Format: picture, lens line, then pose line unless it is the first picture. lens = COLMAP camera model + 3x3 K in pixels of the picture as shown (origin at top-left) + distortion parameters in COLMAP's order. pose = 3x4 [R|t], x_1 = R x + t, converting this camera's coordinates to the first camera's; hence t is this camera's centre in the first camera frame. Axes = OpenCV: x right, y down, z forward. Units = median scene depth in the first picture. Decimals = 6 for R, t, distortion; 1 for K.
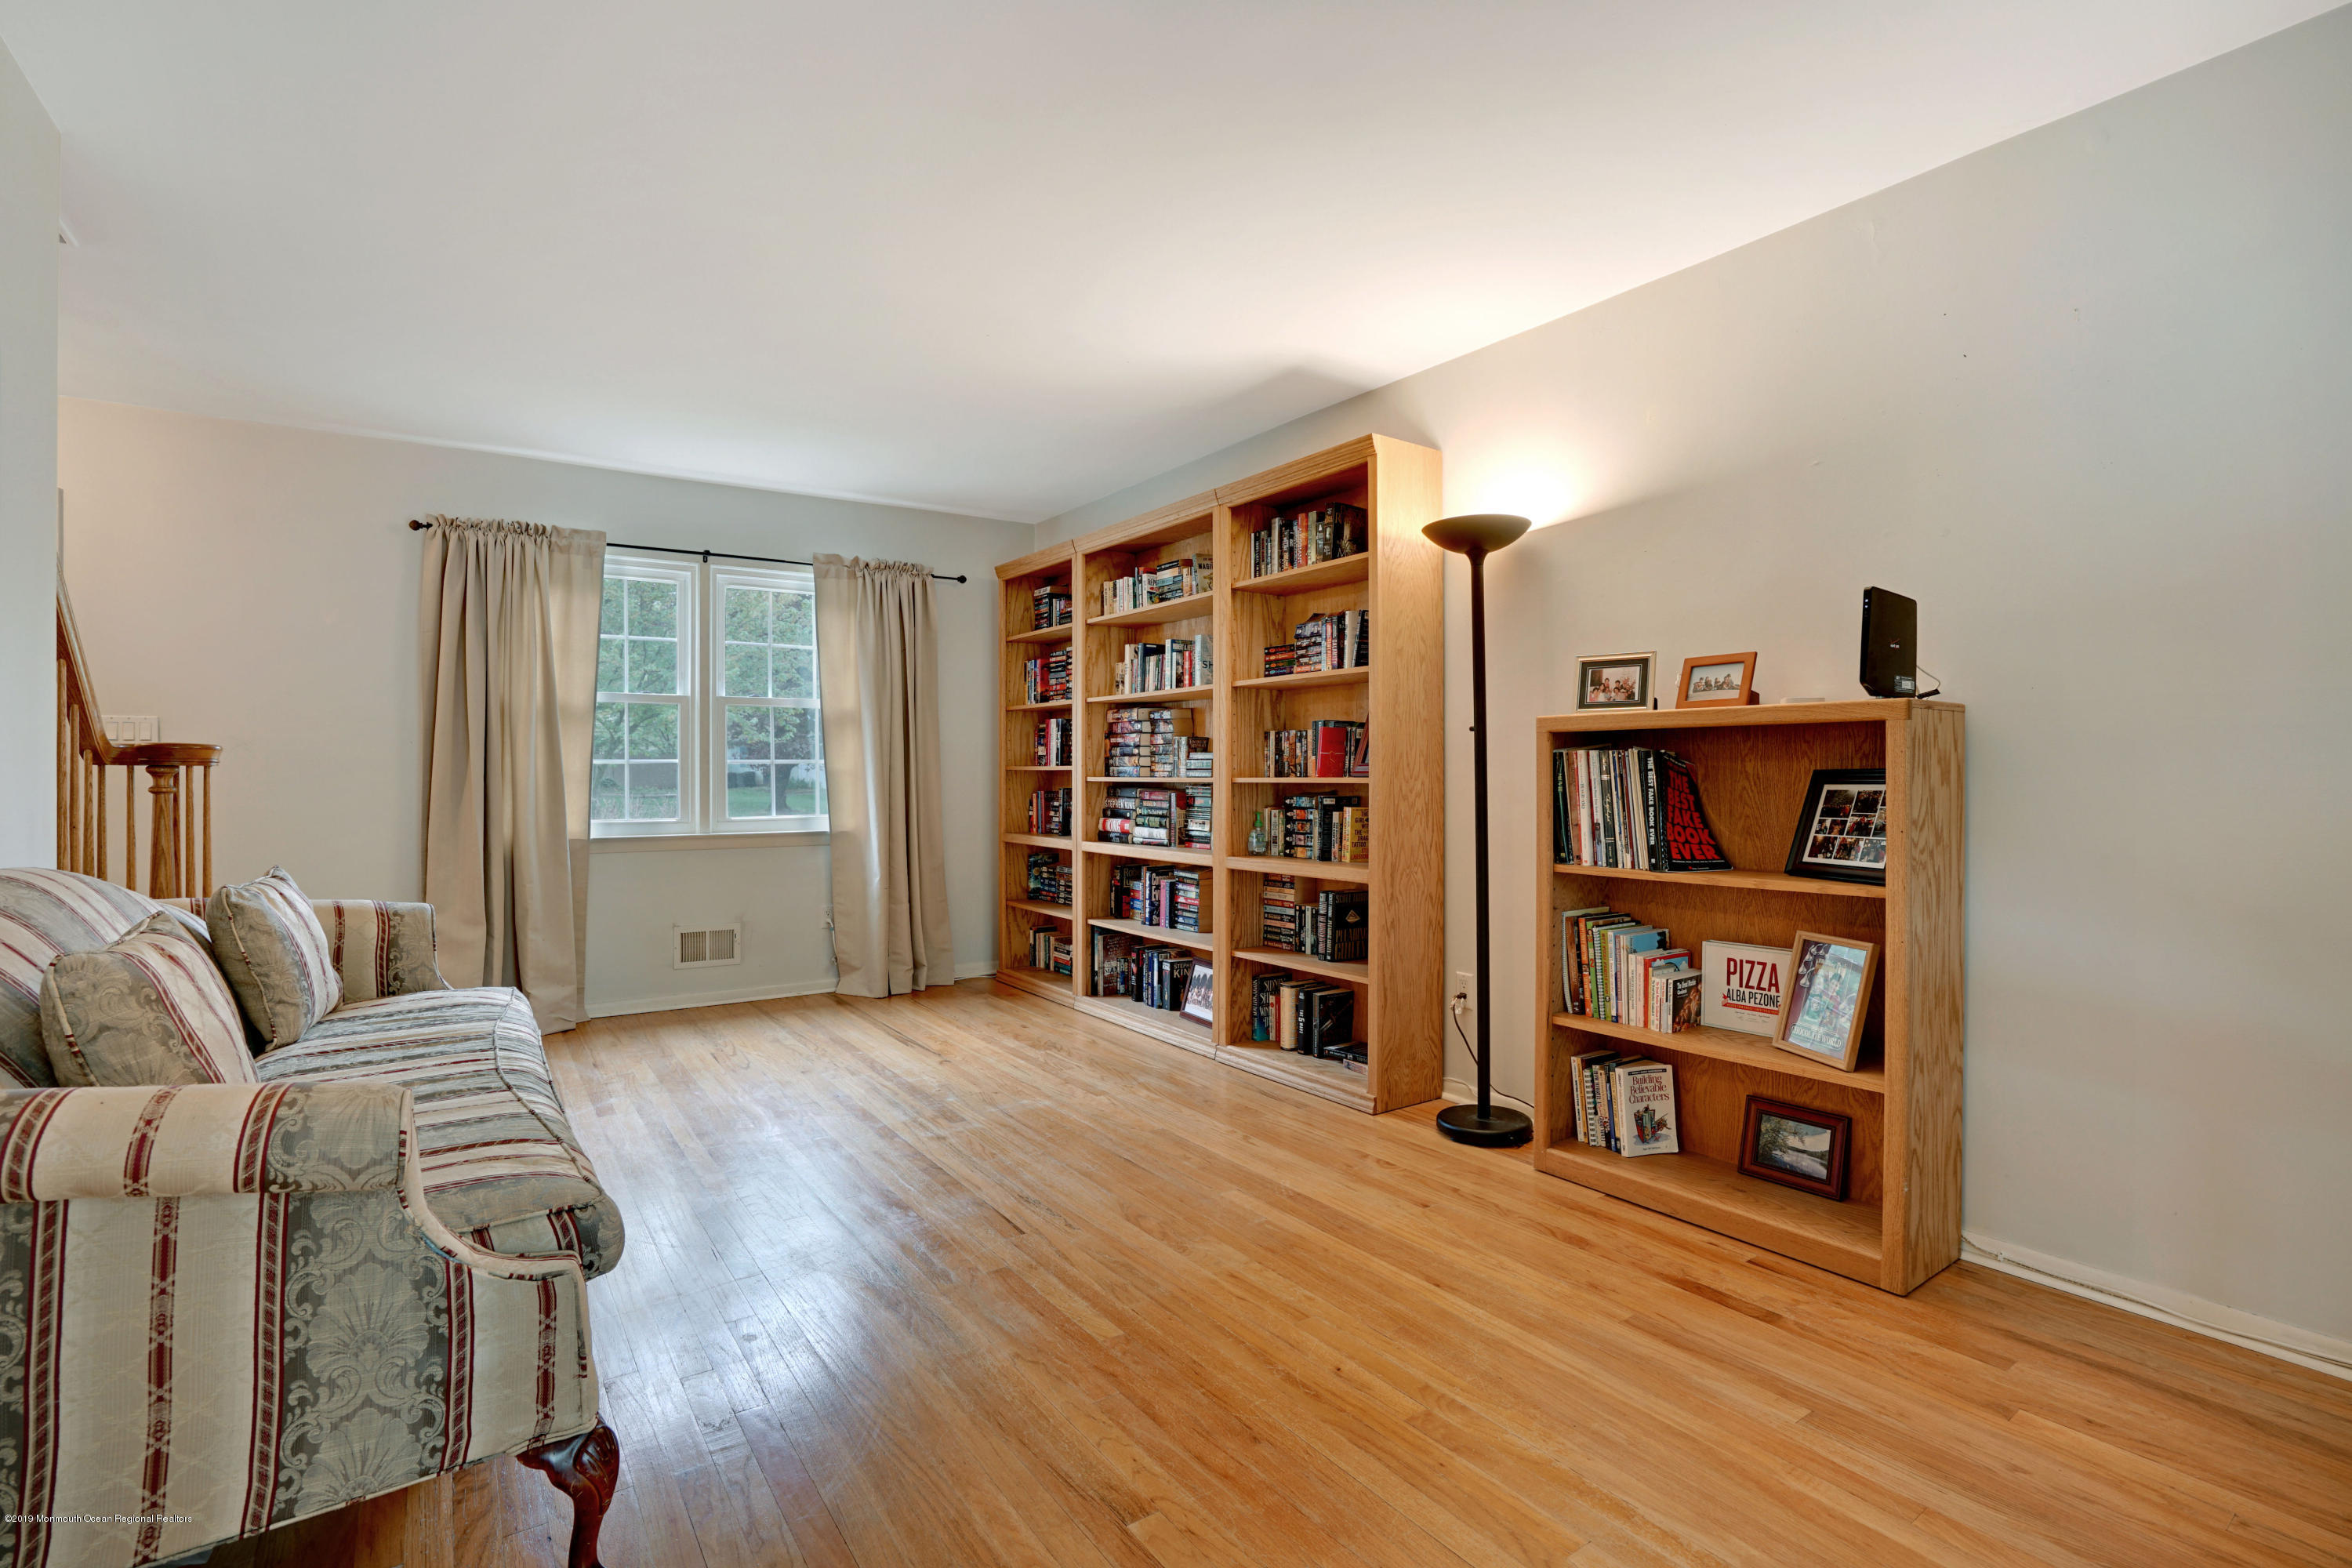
lens RADIAL K [[1072.5, 0, 1170.4], [0, 1072.5, 777.2], [0, 0, 1]] dist [-0.045023, 0.010061]
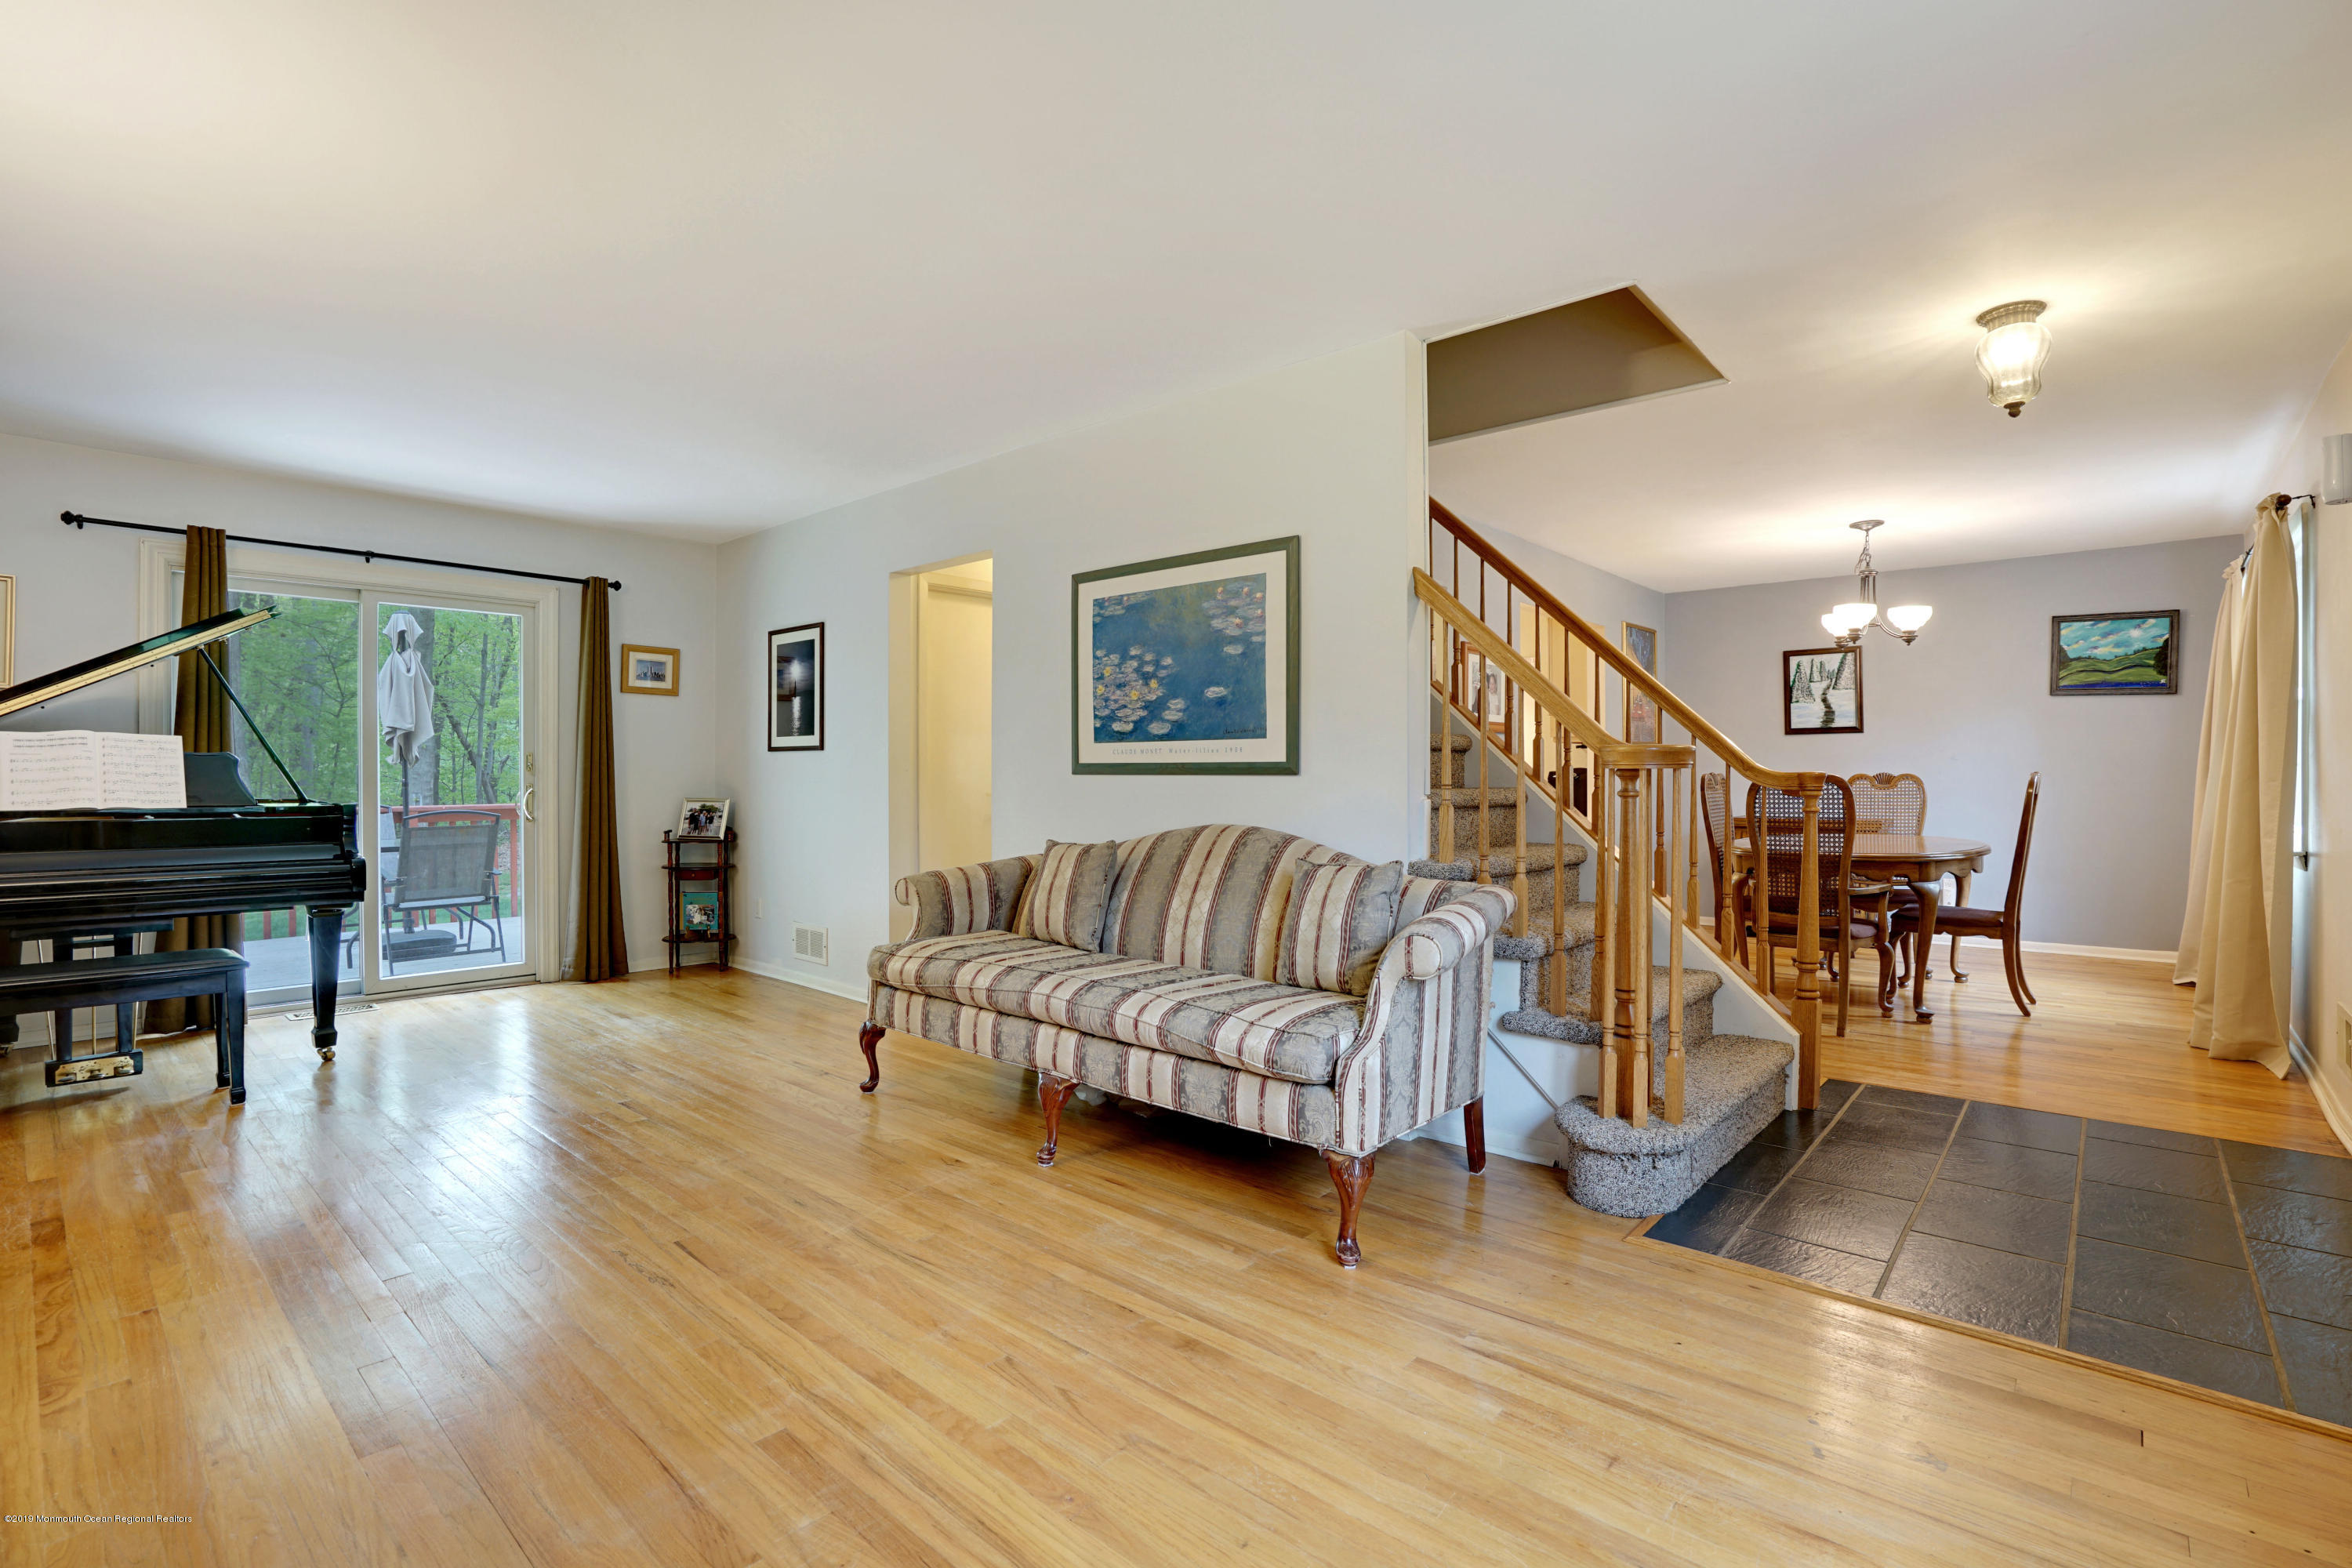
lens RADIAL K [[1072.5, 0, 1157.8], [0, 1072.5, 782.8], [0, 0, 1]] dist [-0.045023, 0.010061]
pose [[-0.975103, 0.002001, -0.221745, -0.331168], [0.000057, 0.999962, 0.008769, -0.006434], [0.221754, 0.008538, -0.975065, 1.893893]]
